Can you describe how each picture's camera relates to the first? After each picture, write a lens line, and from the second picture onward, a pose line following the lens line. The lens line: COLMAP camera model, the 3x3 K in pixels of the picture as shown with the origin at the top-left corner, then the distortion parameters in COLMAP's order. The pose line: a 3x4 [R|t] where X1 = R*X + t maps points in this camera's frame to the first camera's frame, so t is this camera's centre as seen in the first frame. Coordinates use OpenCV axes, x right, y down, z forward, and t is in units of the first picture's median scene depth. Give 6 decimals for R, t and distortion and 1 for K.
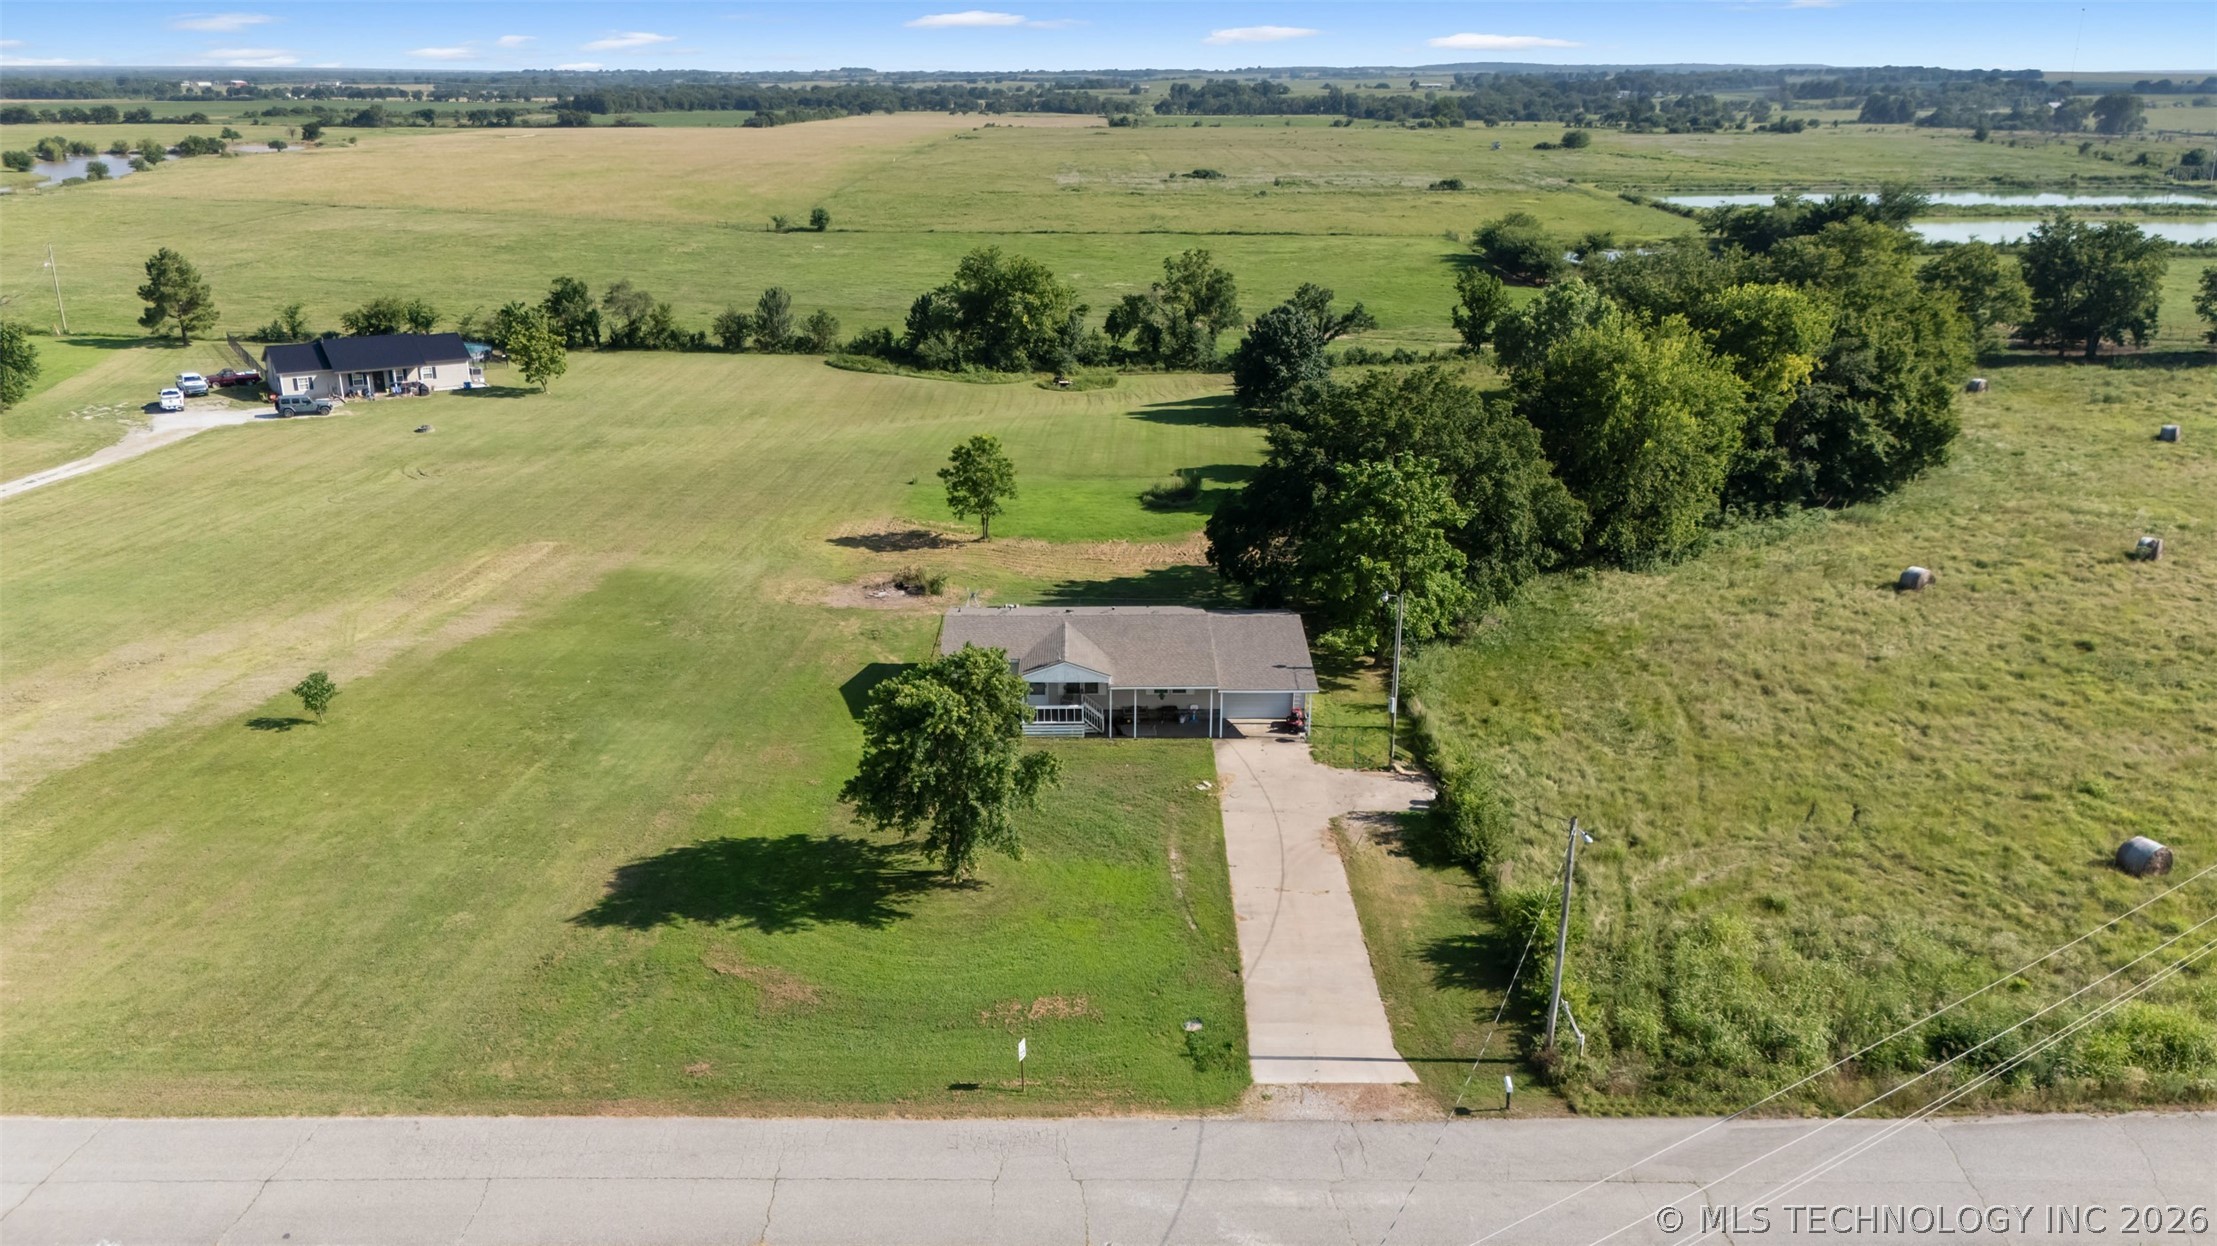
lens RADIAL K [[1660.3, 0, 1068.0], [0, 1660.3, 622.7], [0, 0, 1]] dist [0.006216, -0.002559]
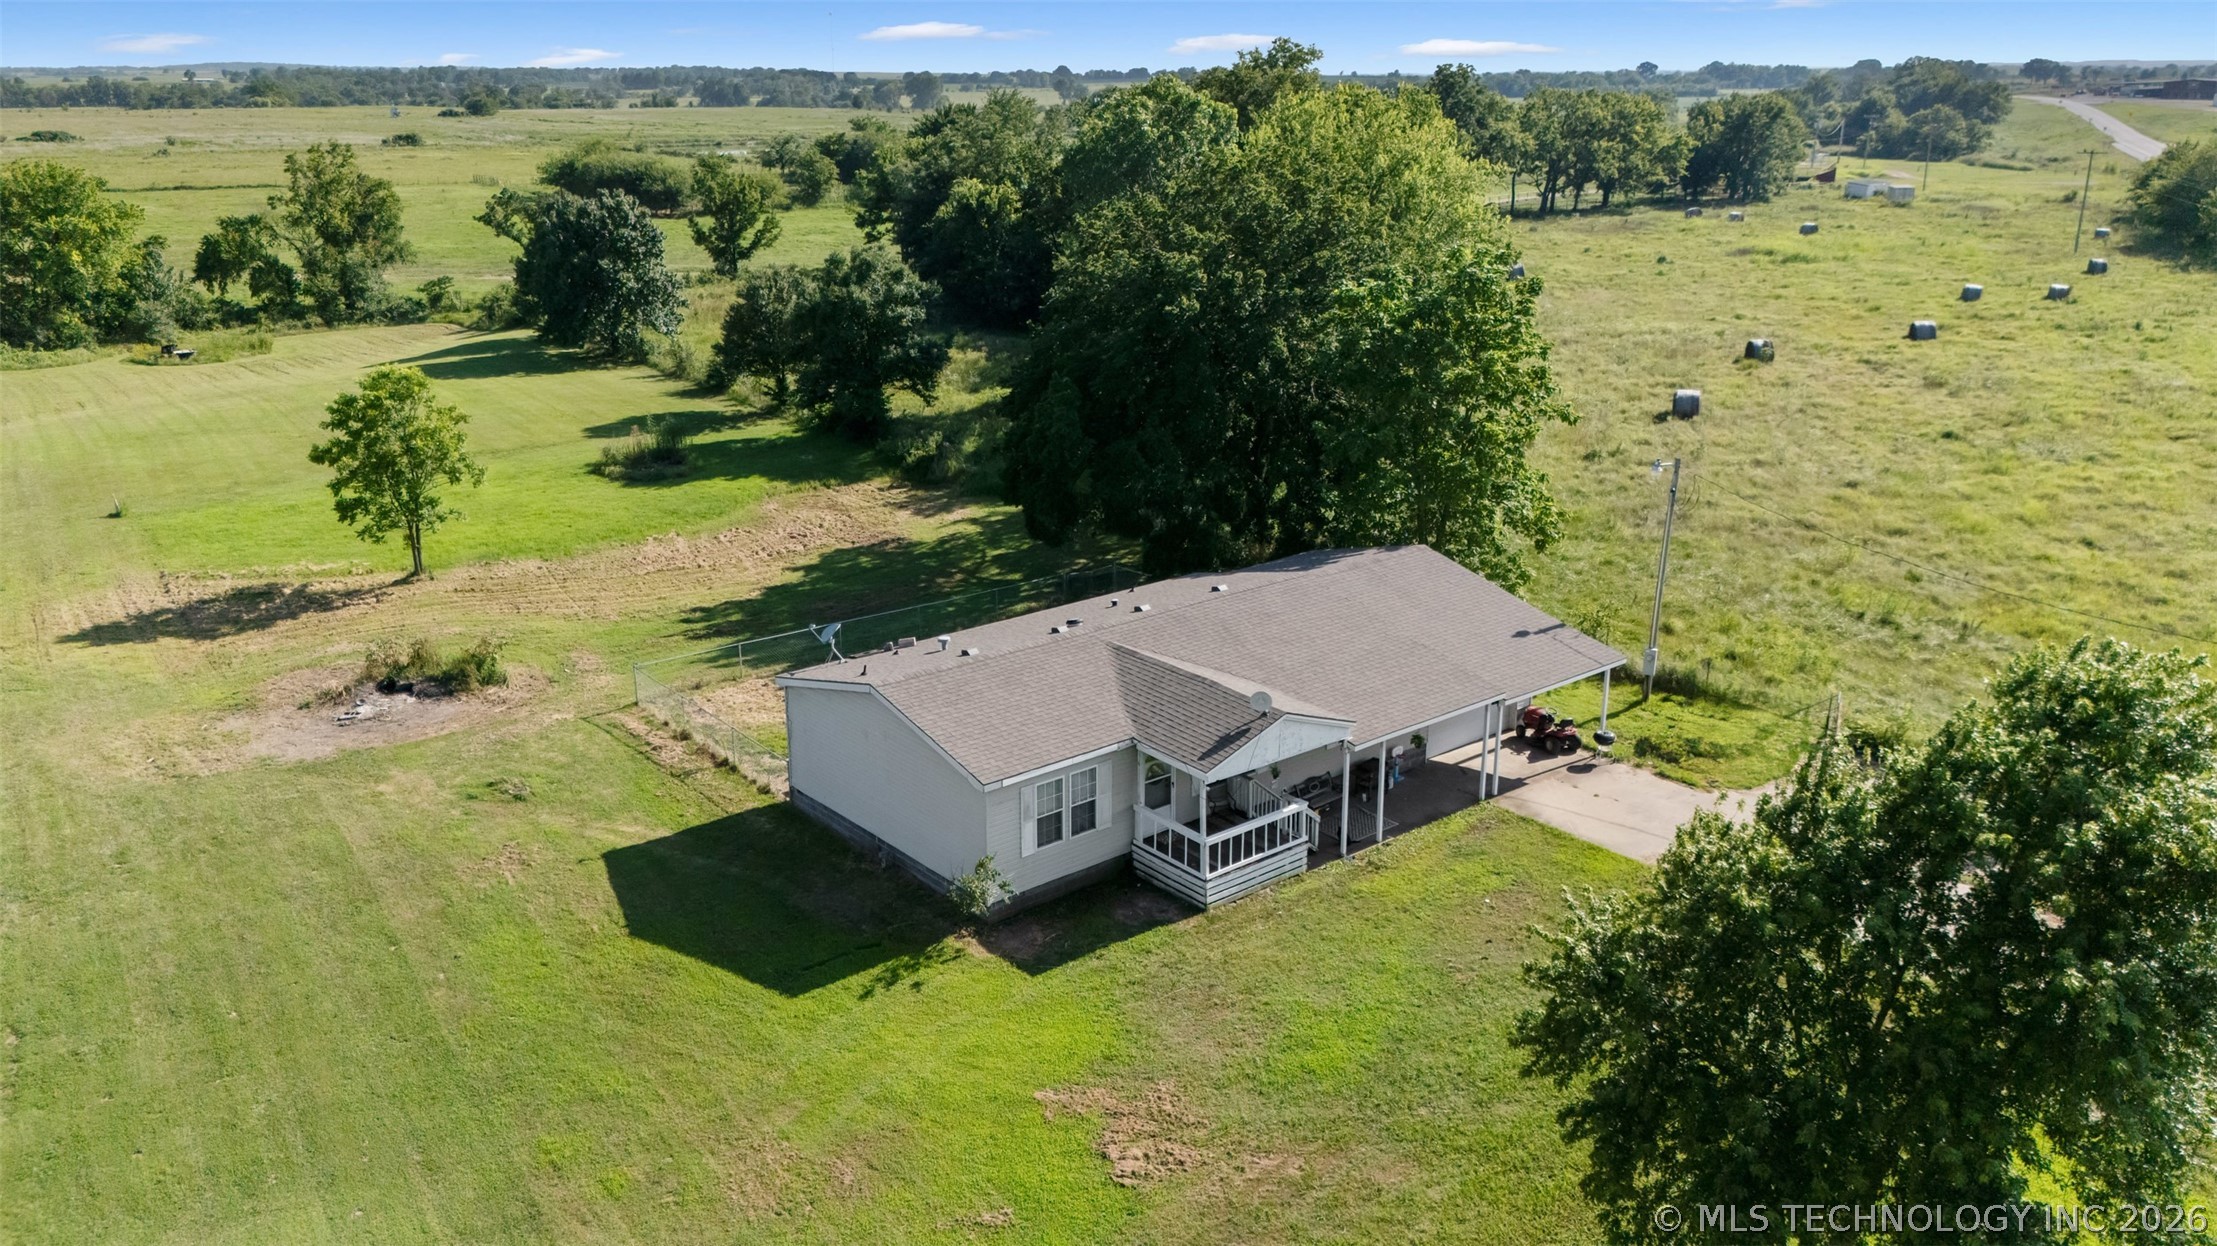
lens RADIAL K [[1660.3, 0, 1068.0], [0, 1660.3, 622.7], [0, 0, 1]] dist [0.006216, -0.002559]
pose [[0.765425, -0.193054, 0.613885, -0.142215], [0.200904, 0.977949, 0.057047, -0.016777], [-0.611362, 0.079667, 0.787331, 0.317581]]
